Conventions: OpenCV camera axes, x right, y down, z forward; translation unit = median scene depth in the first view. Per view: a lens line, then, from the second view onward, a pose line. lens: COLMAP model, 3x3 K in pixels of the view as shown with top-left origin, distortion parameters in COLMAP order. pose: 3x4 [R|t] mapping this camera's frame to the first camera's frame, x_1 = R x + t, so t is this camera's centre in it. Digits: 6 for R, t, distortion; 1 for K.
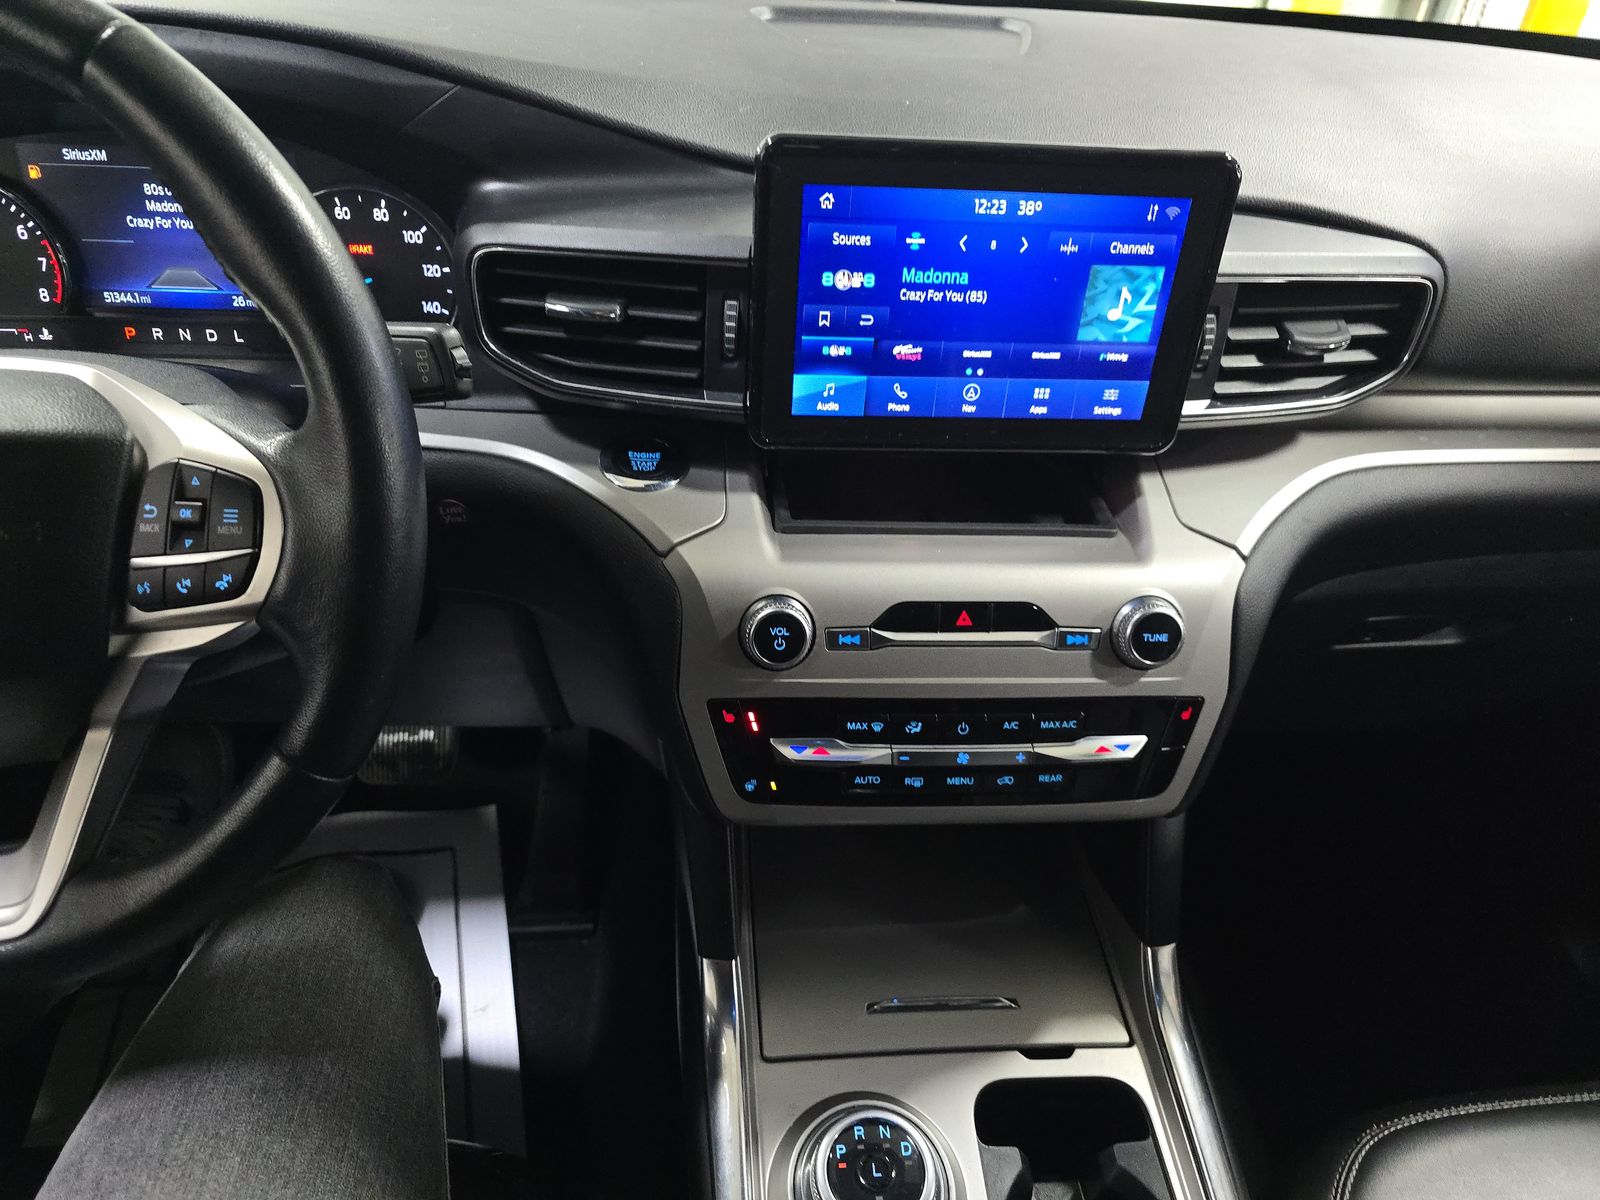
lens RADIAL K [[1084.7, 0, 808.2], [0, 1084.7, 605.7], [0, 0, 1]] dist [0.041458, -0.043739]
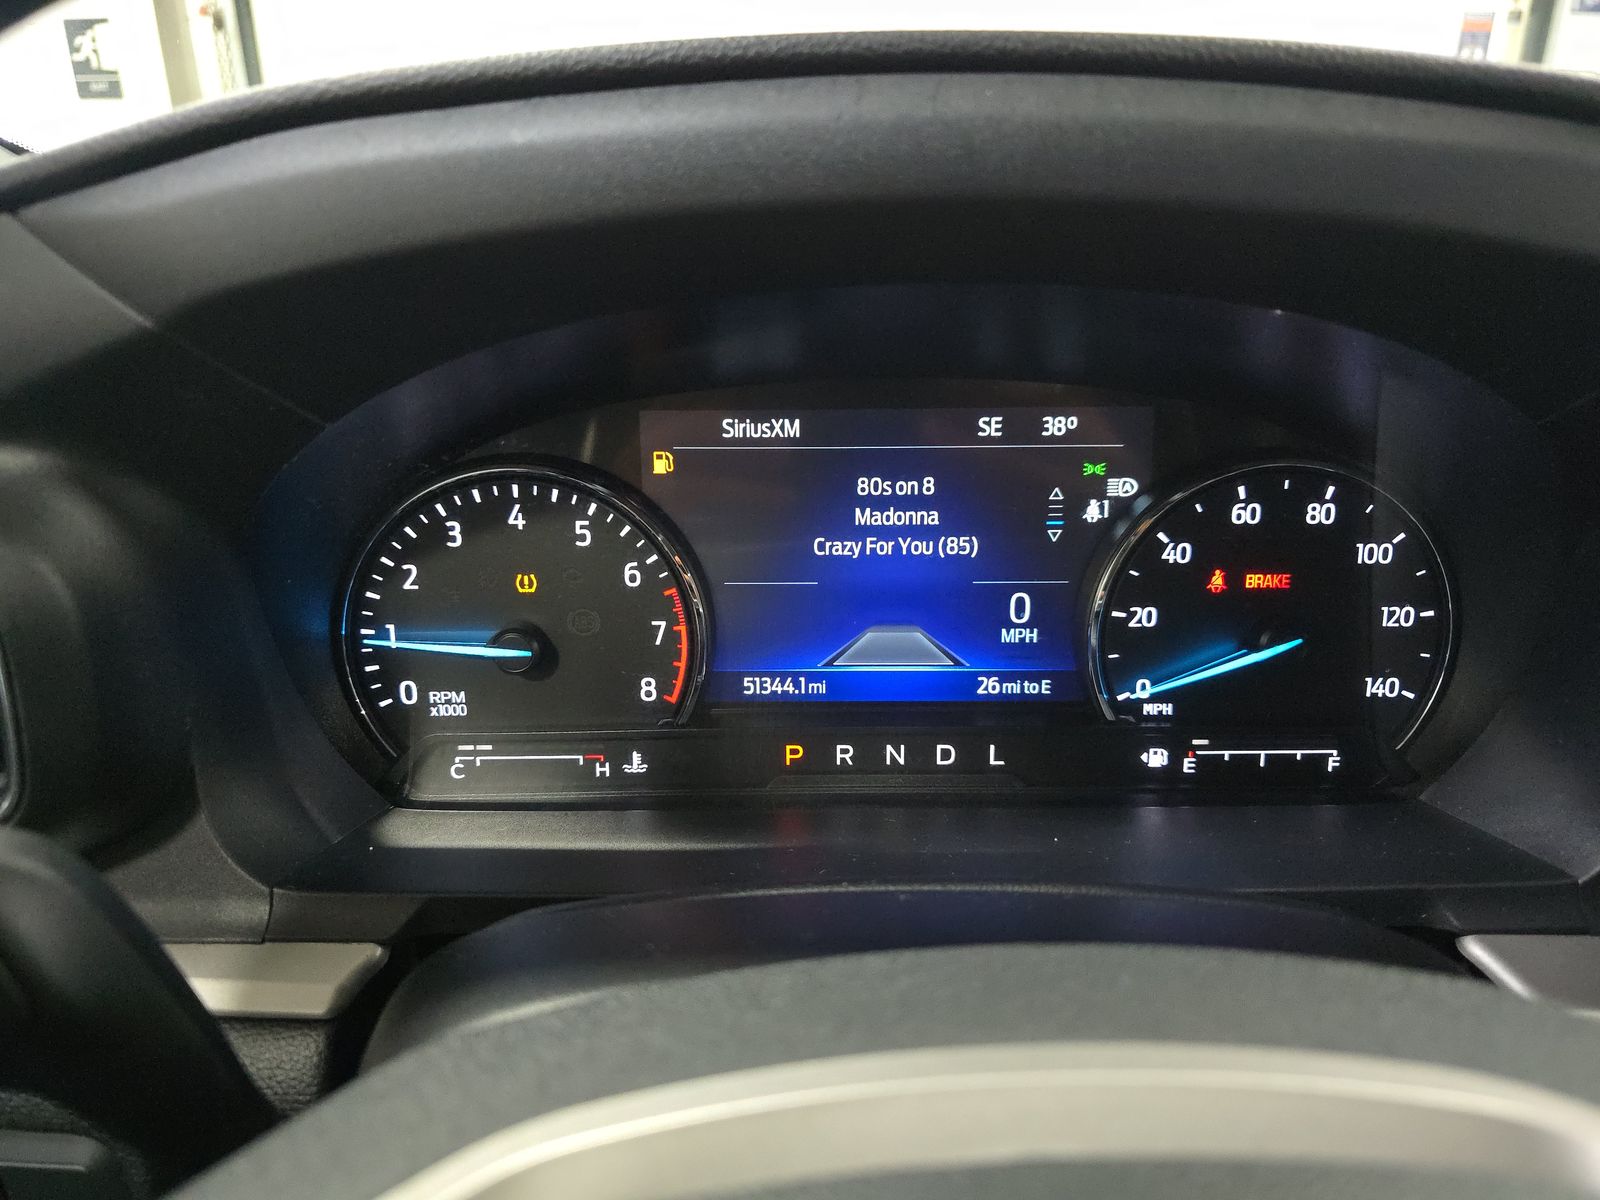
lens RADIAL K [[1084.7, 0, 804.3], [0, 1084.7, 589.6], [0, 0, 1]] dist [0.041458, -0.043739]
pose [[0.995203, -0.033032, -0.092090, -0.623560], [0.008359, 0.966544, -0.256366, -0.214039], [0.097477, 0.254366, 0.962183, 0.546829]]
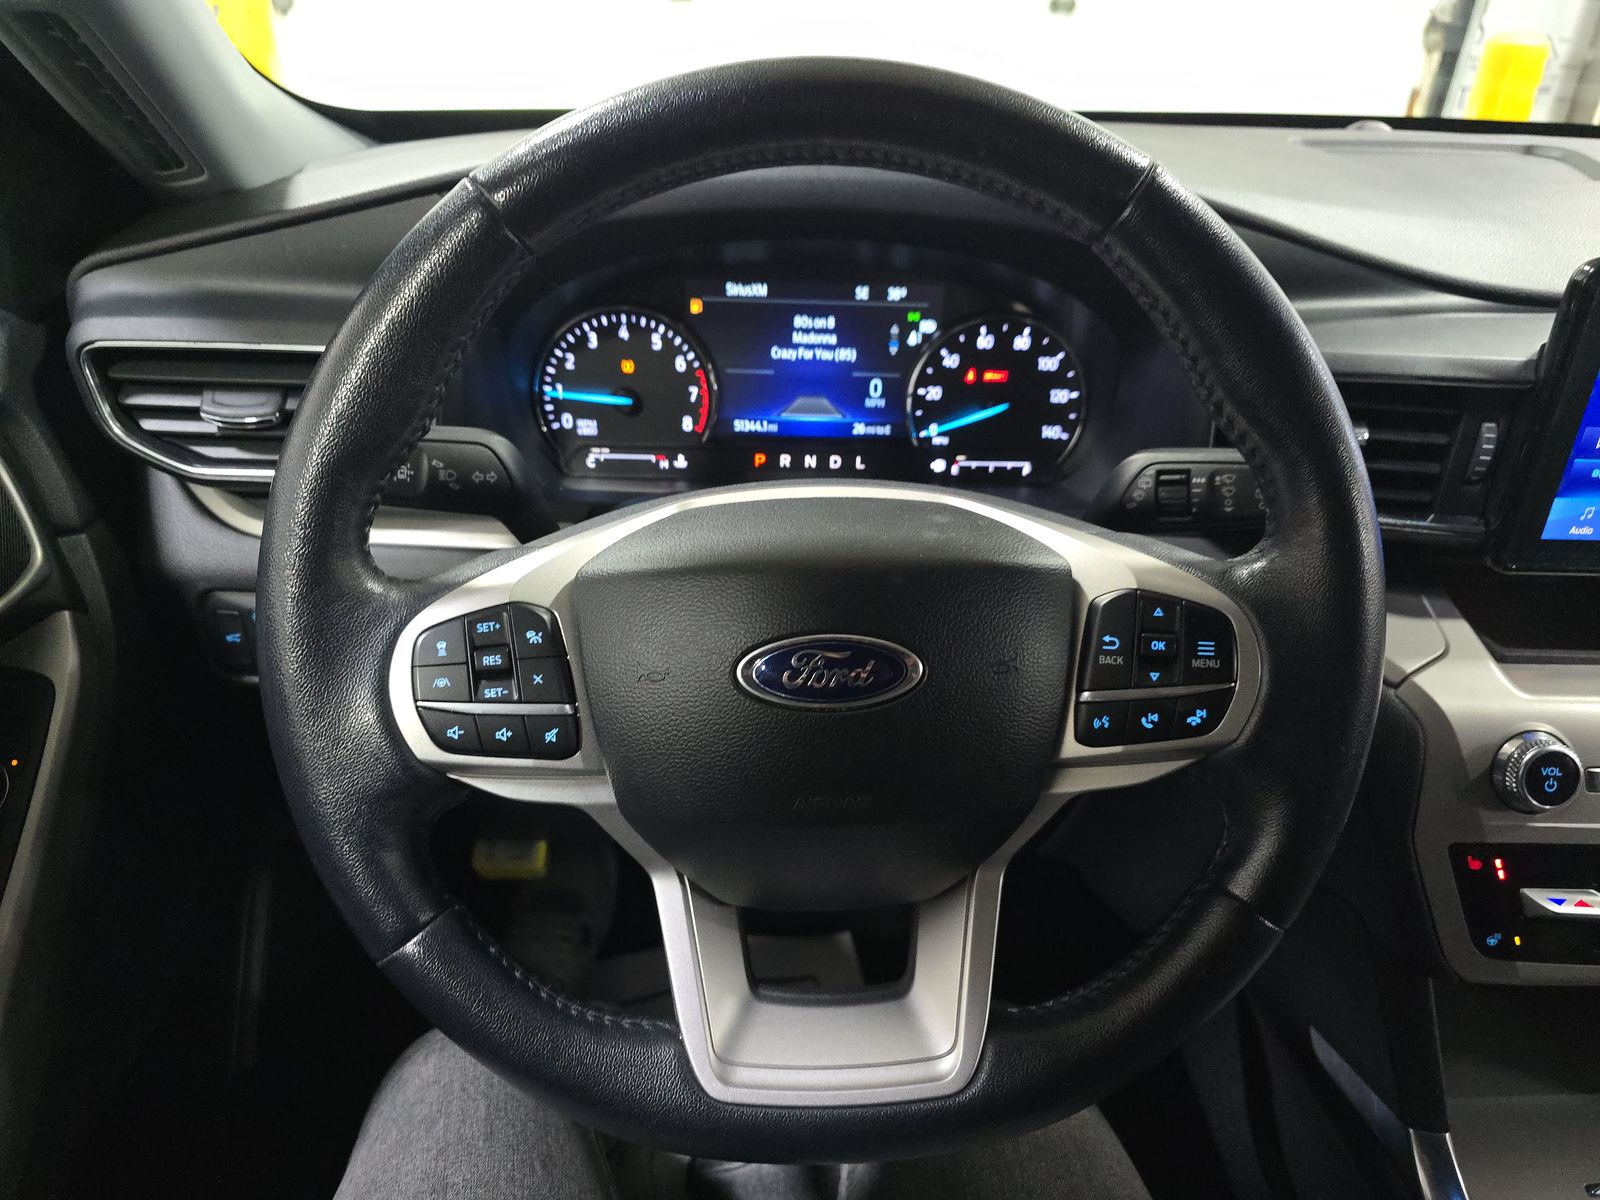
lens RADIAL K [[1084.7, 0, 806.2], [0, 1084.7, 613.1], [0, 0, 1]] dist [0.041458, -0.043739]
pose [[0.997632, 0.006663, -0.068457, -0.558188], [-0.013320, 0.995170, -0.097254, -0.010637], [0.067478, 0.097936, 0.992902, 0.016682]]
